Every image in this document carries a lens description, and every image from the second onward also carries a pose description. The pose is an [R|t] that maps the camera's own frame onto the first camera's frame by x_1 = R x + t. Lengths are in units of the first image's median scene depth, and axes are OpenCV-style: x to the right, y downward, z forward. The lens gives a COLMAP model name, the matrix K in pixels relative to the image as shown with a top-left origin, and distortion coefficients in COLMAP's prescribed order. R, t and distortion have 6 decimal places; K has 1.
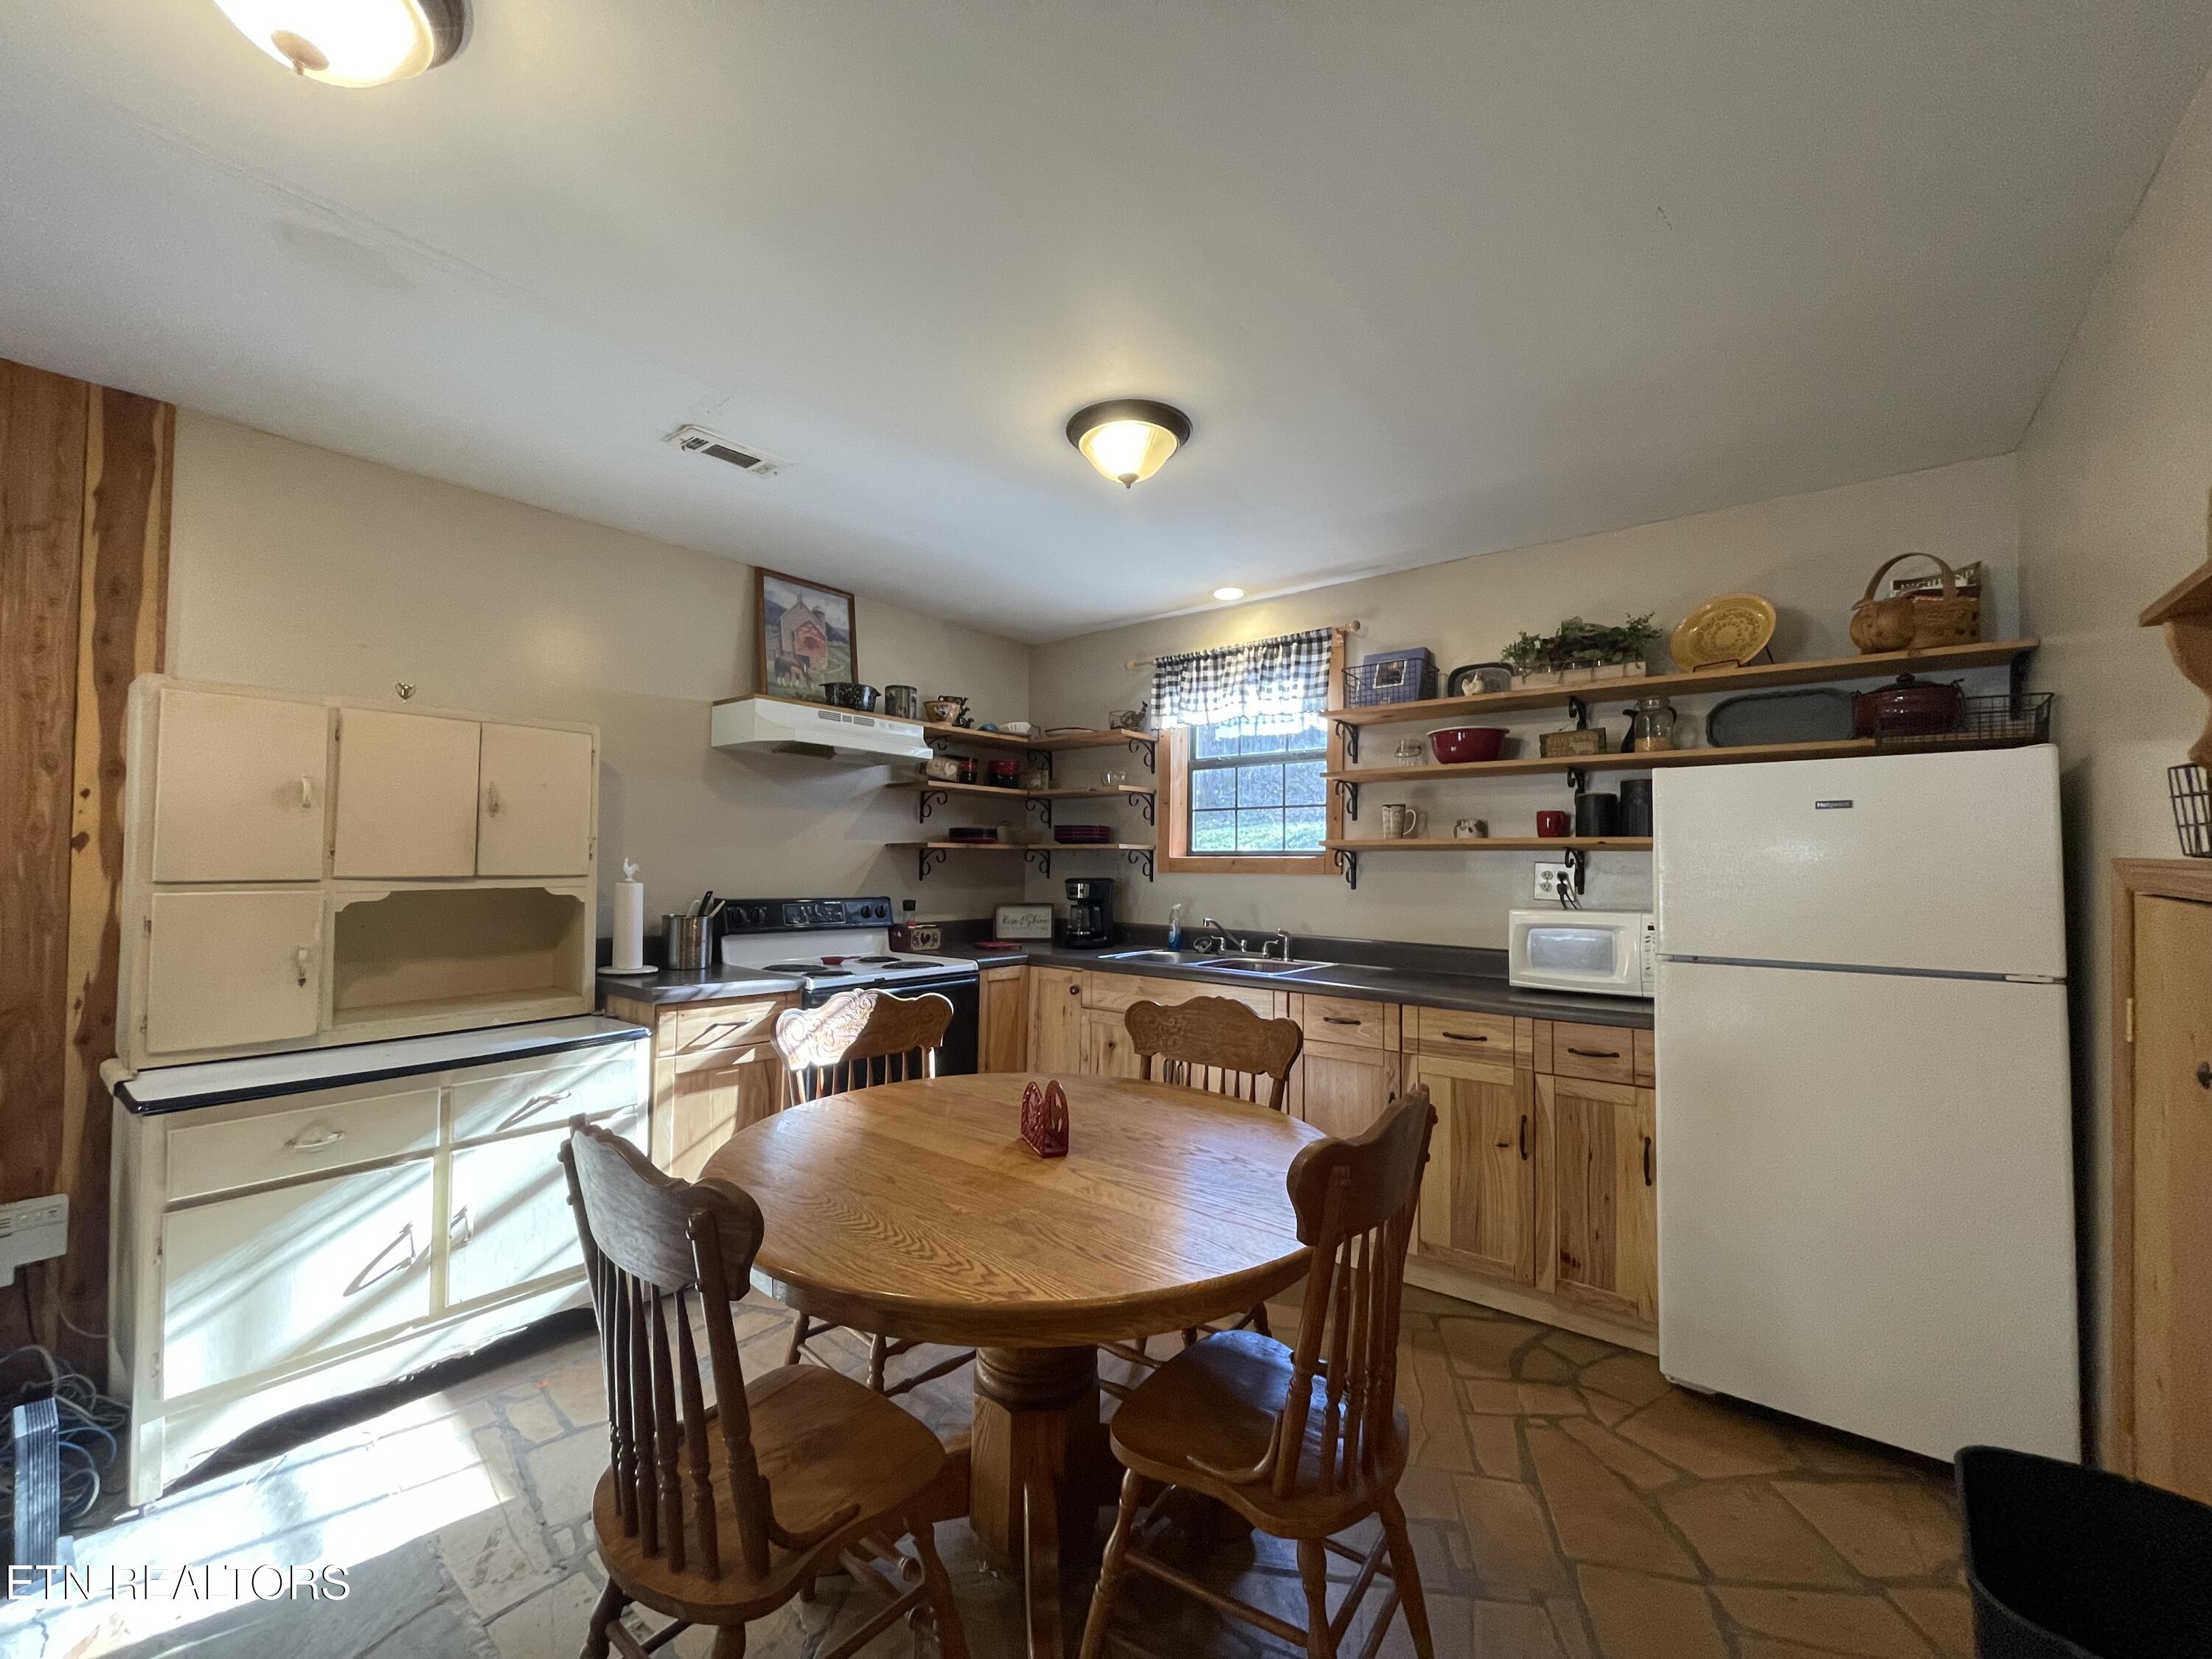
lens RADIAL K [[892.8, 0, 1106.0], [0, 892.8, 829.5], [0, 0, 1]] dist [0.000703, 0.000244]
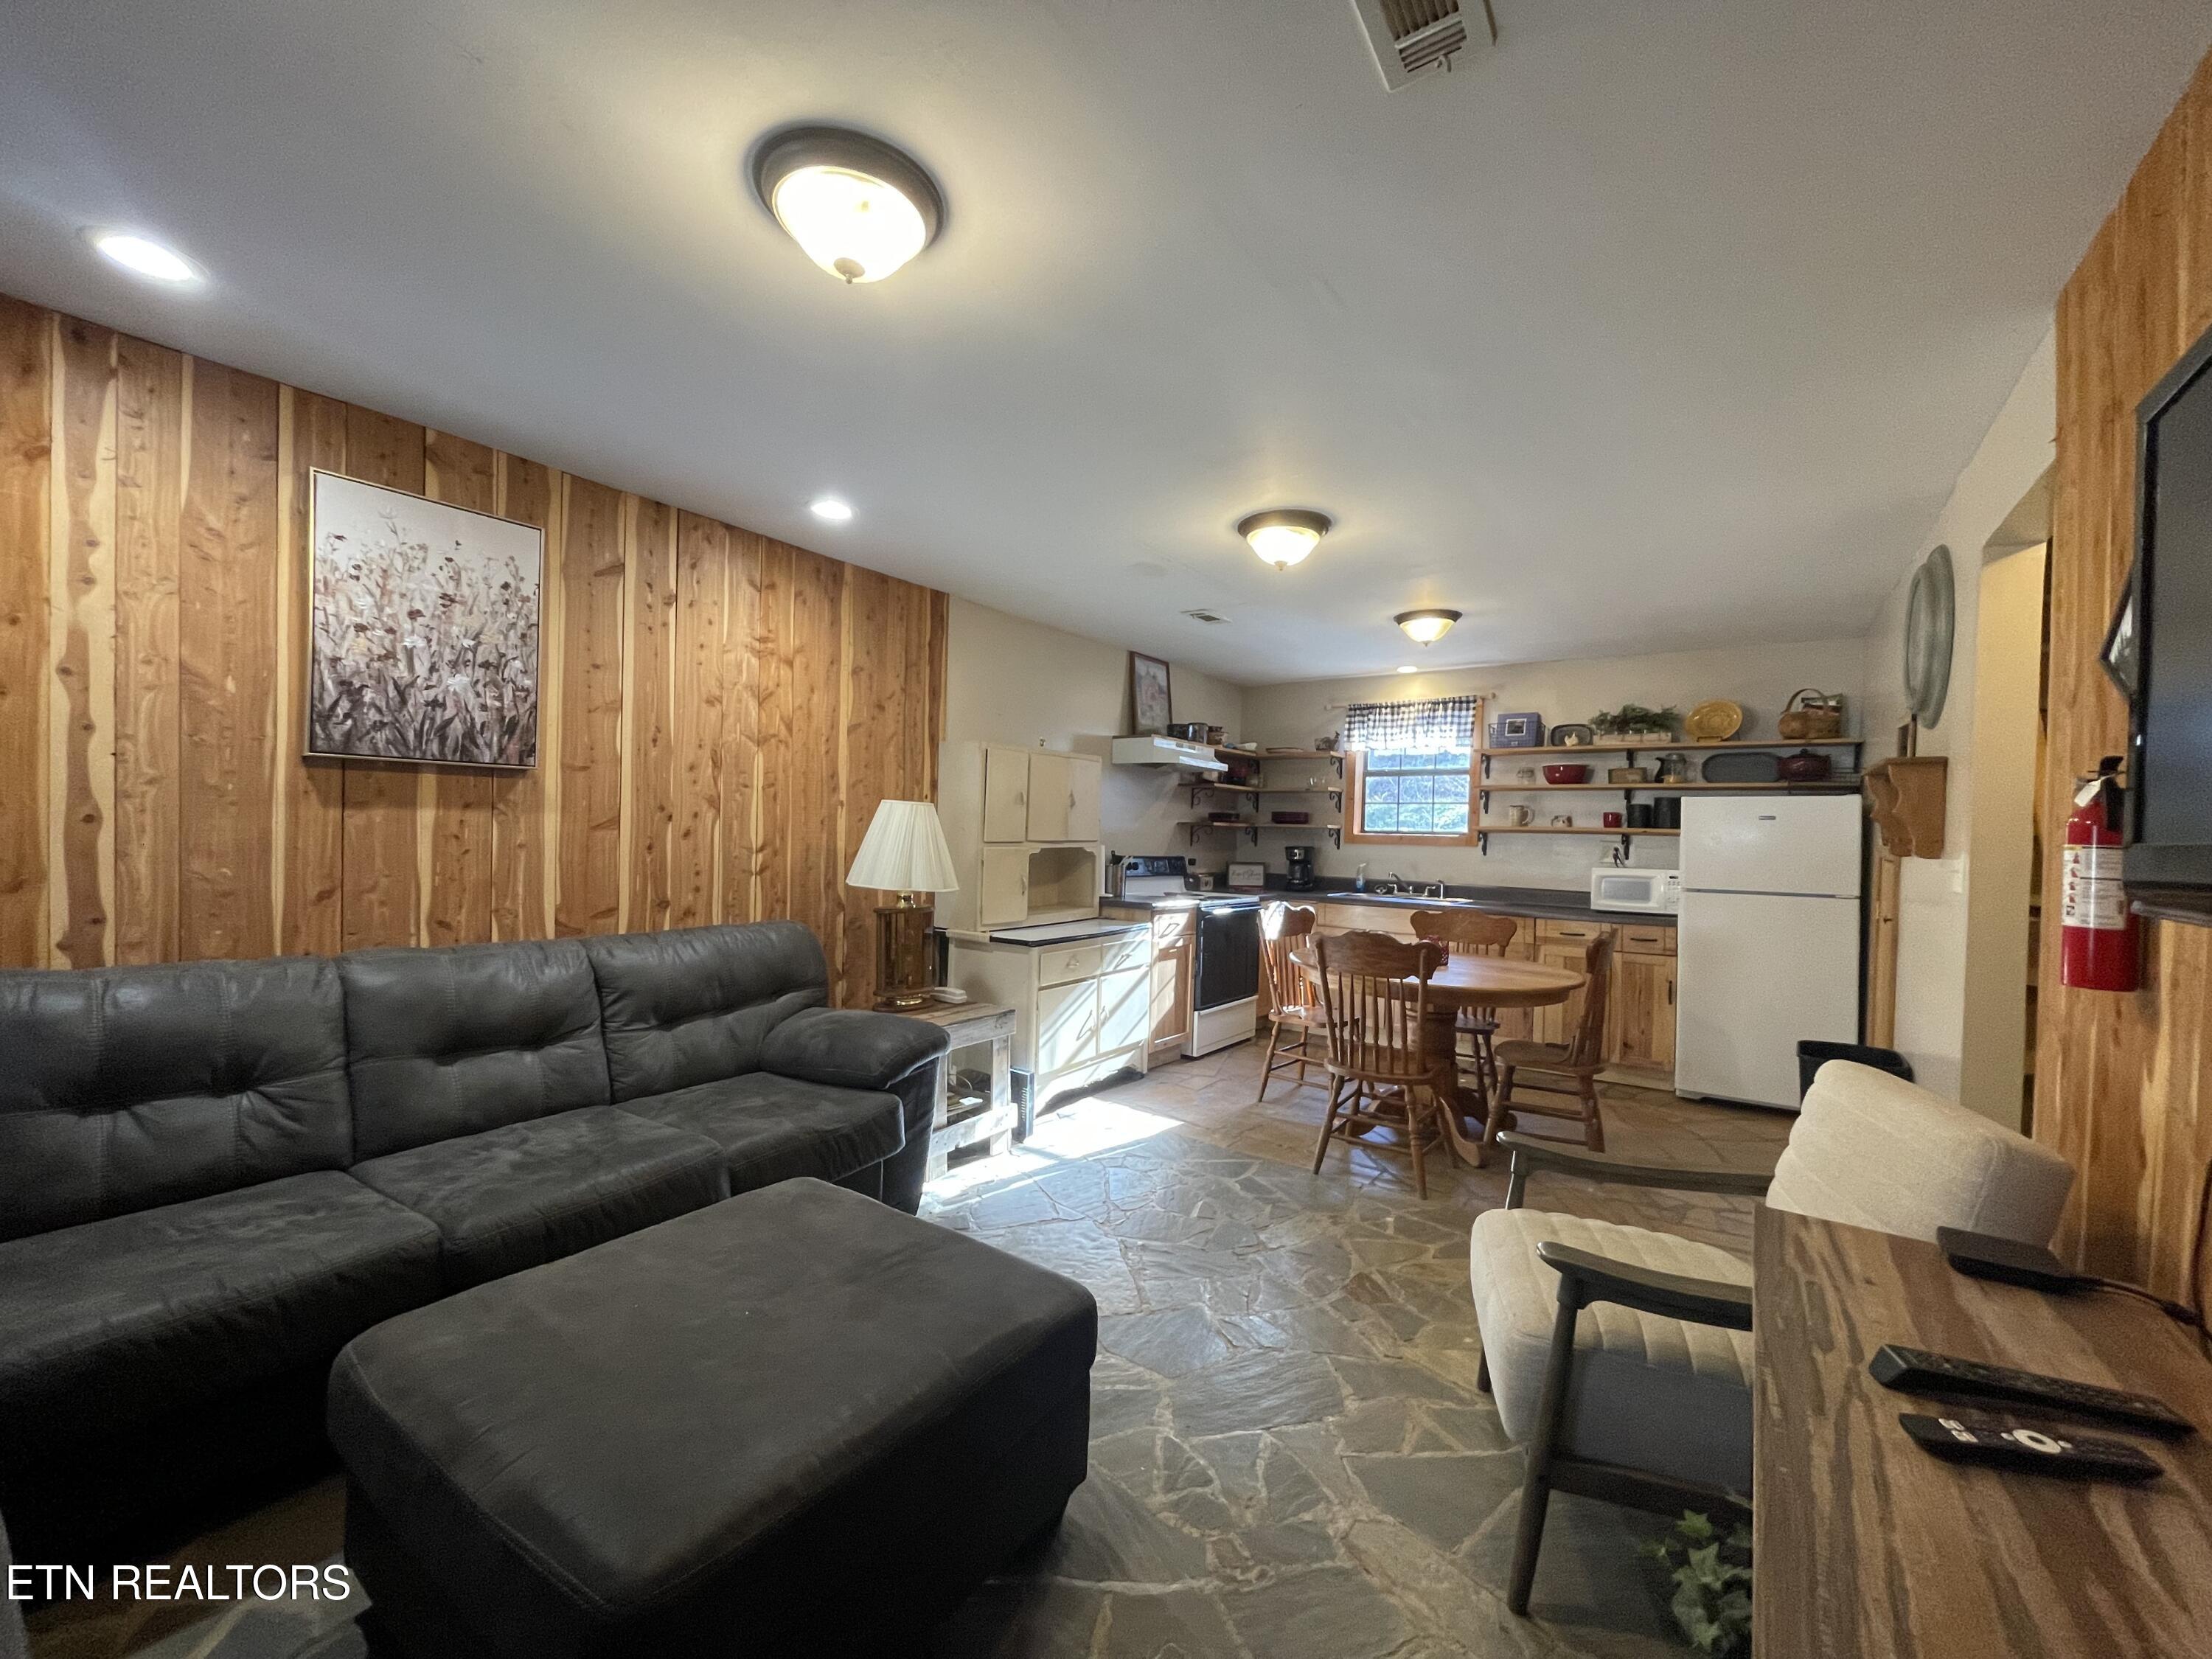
lens RADIAL K [[896.0, 0, 1106.0], [0, 896.0, 829.5], [0, 0, 1]] dist [-0.002831, -0.000059]
pose [[0.998527, 0.015327, 0.052044, -0.575952], [-0.017216, 0.999202, 0.036042, -0.032811], [-0.051451, -0.036885, 0.997994, -0.694597]]
